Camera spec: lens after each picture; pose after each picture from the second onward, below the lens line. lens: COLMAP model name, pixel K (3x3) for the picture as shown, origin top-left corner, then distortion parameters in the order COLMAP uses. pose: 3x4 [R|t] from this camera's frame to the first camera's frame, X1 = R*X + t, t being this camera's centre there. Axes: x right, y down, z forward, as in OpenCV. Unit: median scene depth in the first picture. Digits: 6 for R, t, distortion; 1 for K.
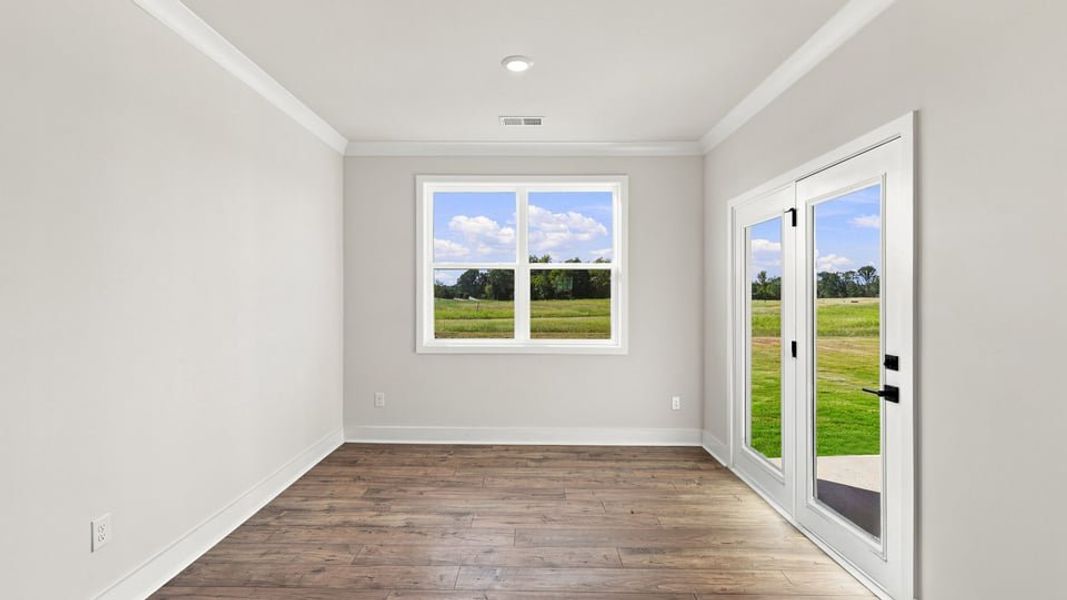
lens RADIAL K [[466.0, 0, 522.0], [0, 466.0, 296.4], [0, 0, 1]] dist [0.011291, 0.000176]
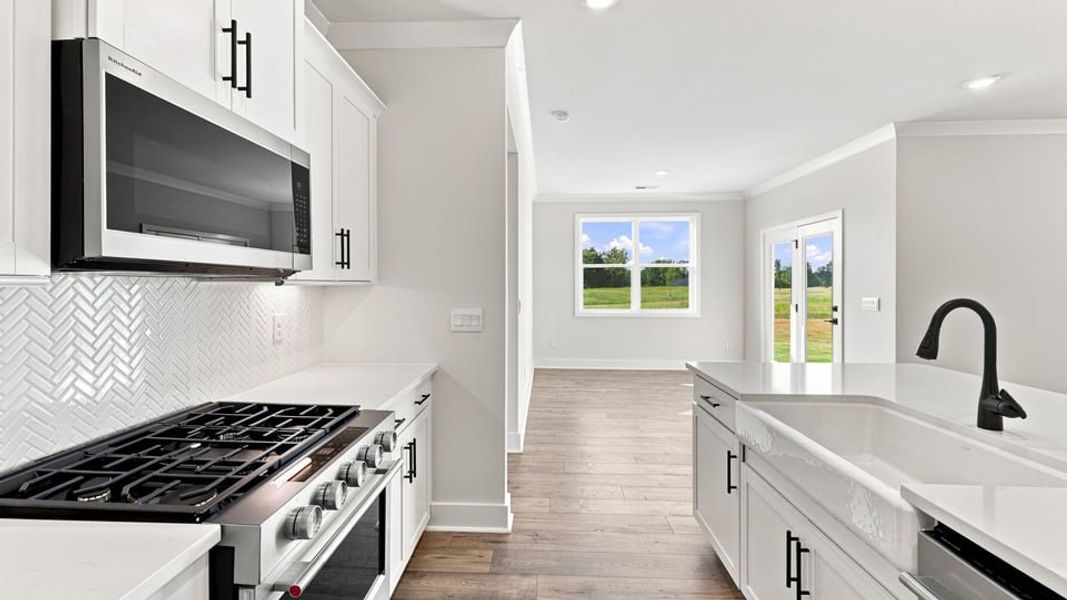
lens RADIAL K [[465.2, 0, 515.6], [0, 465.2, 281.1], [0, 0, 1]] dist [0.004377, 0.000197]
pose [[0.999340, -0.000508, -0.036310, -0.381278], [0.000192, 0.999962, -0.008703, 0.006696], [0.036313, 0.008690, 0.999303, -0.718131]]
